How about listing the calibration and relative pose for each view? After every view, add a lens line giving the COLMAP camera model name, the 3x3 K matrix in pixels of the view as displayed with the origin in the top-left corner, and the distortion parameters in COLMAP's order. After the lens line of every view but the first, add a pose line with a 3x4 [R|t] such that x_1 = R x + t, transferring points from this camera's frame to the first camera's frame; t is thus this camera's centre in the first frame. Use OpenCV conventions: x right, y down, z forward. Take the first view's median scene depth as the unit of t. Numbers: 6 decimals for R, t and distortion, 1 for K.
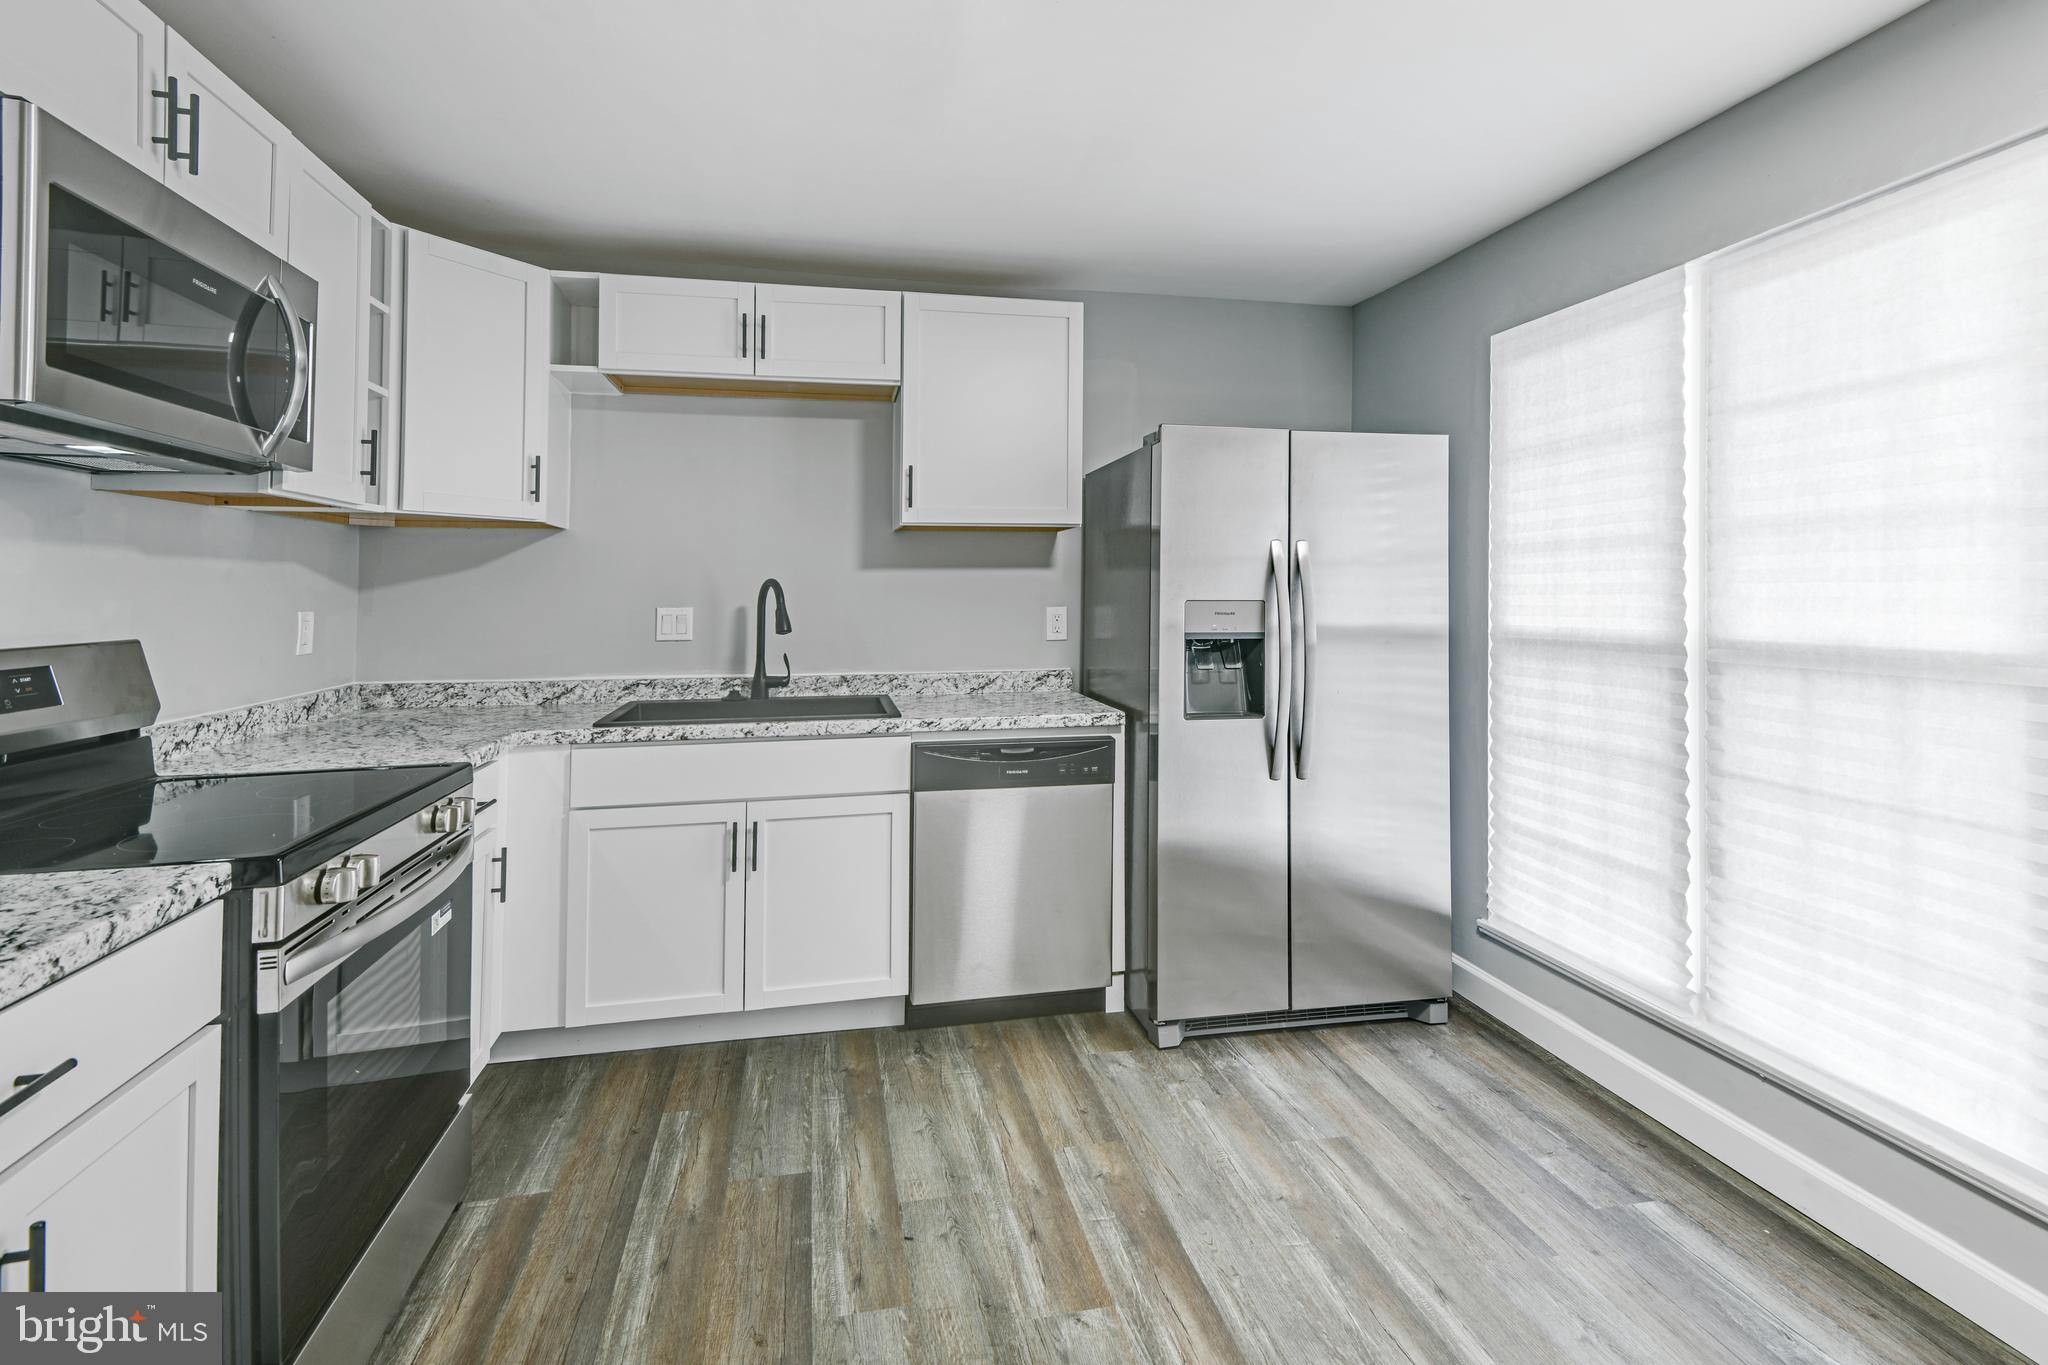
lens RADIAL K [[954.6, 0, 1026.2], [0, 954.6, 592.0], [0, 0, 1]] dist [0.024080, -0.000186]
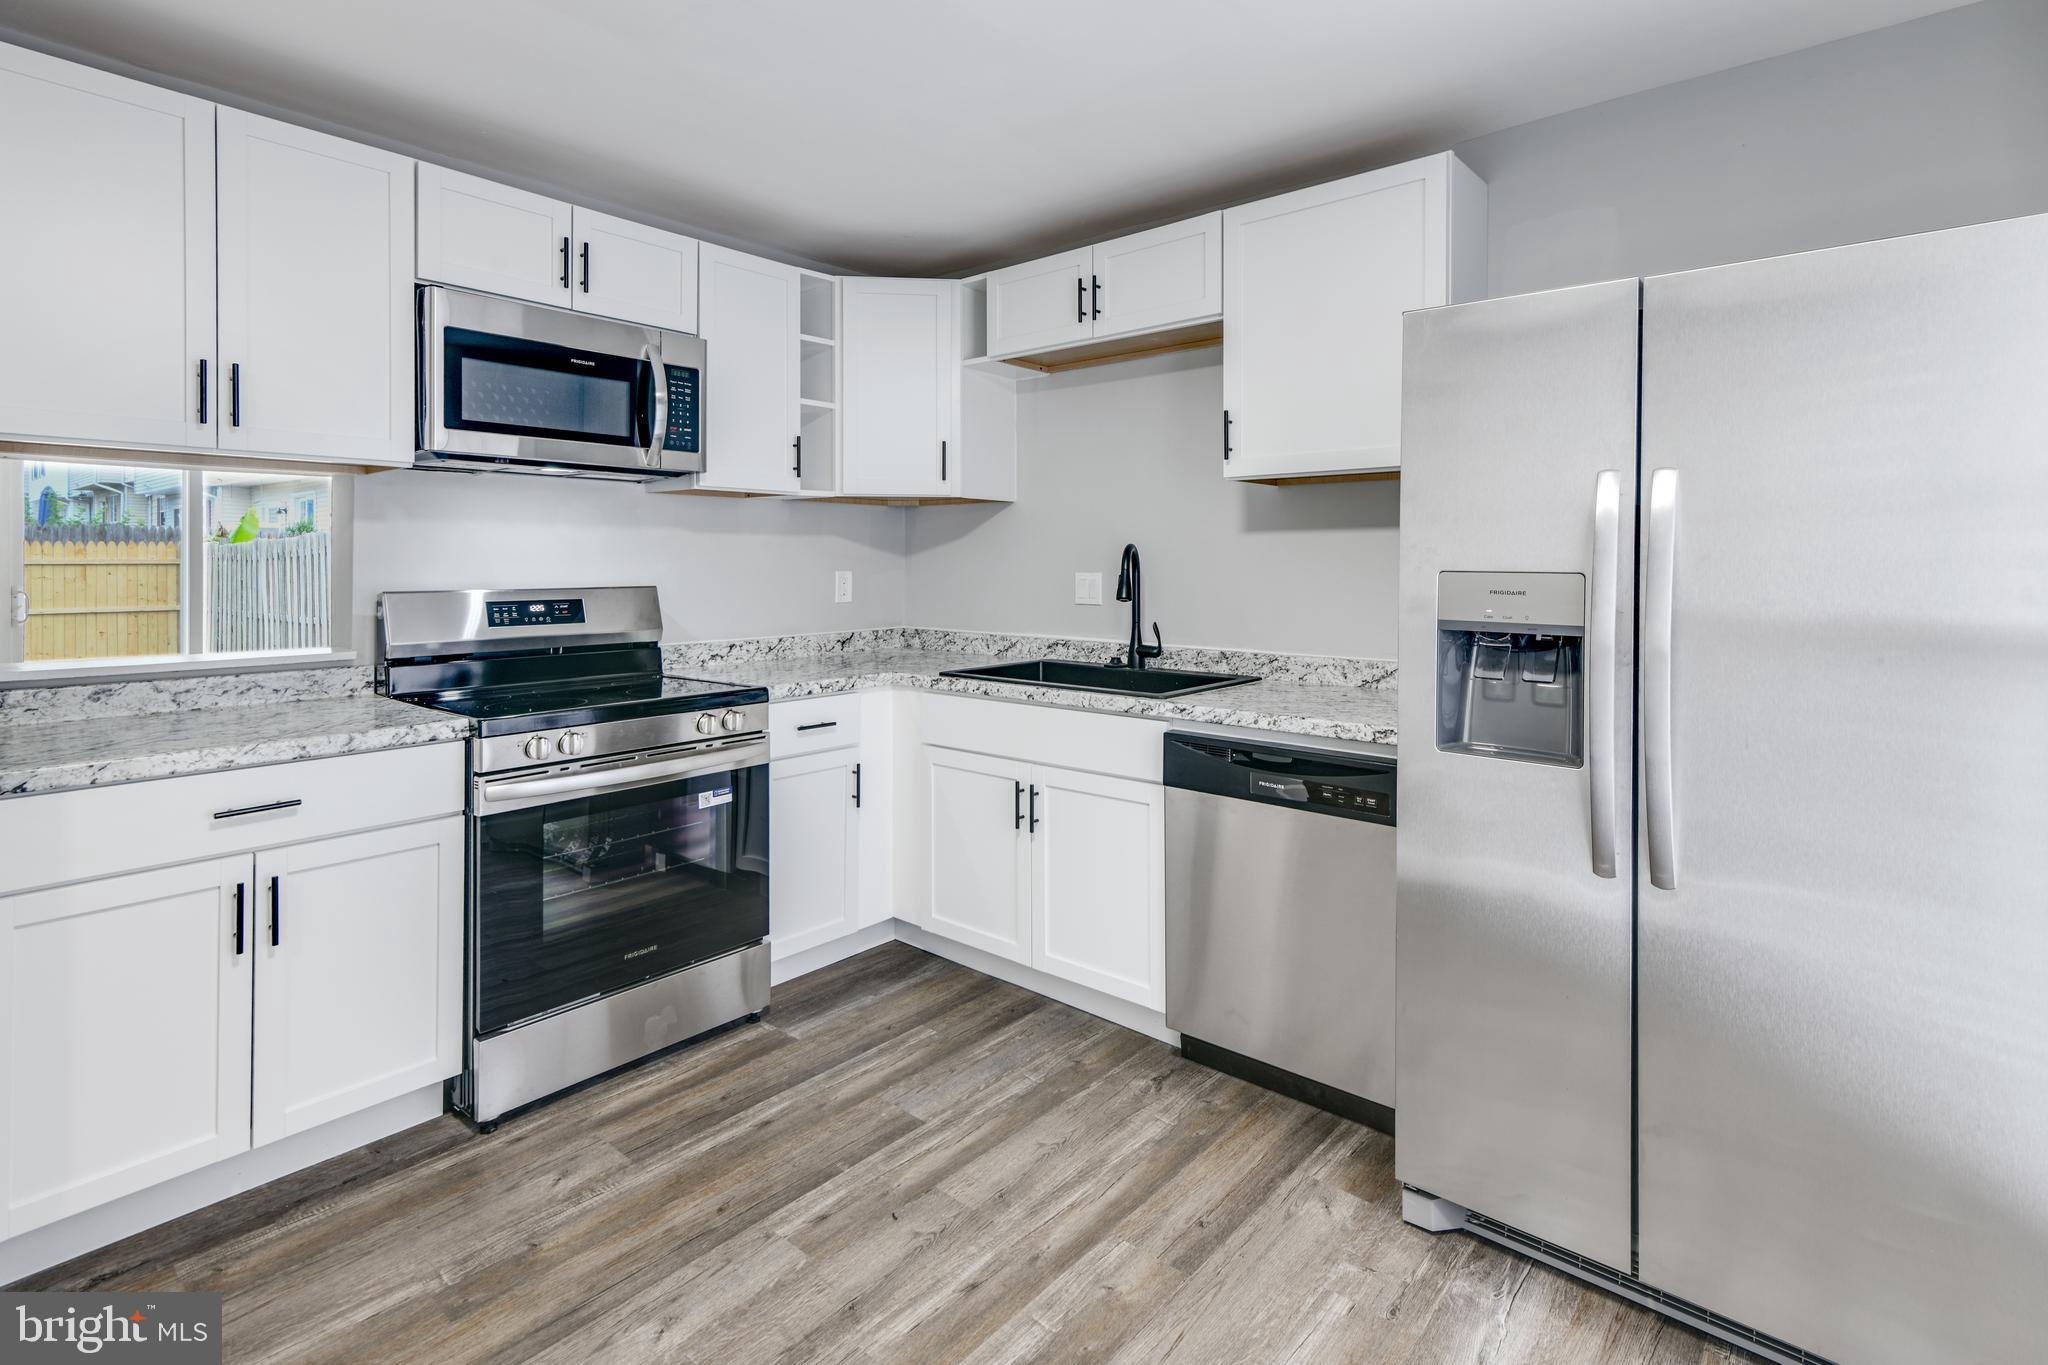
lens RADIAL K [[1007.0, 0, 1023.2], [0, 1007.0, 565.5], [0, 0, 1]] dist [0.016978, -0.001610]
pose [[0.610146, 0.008467, -0.792244, 0.570855], [-0.002614, 0.999959, 0.008674, -0.000863], [0.792285, -0.003221, 0.610143, 0.354016]]
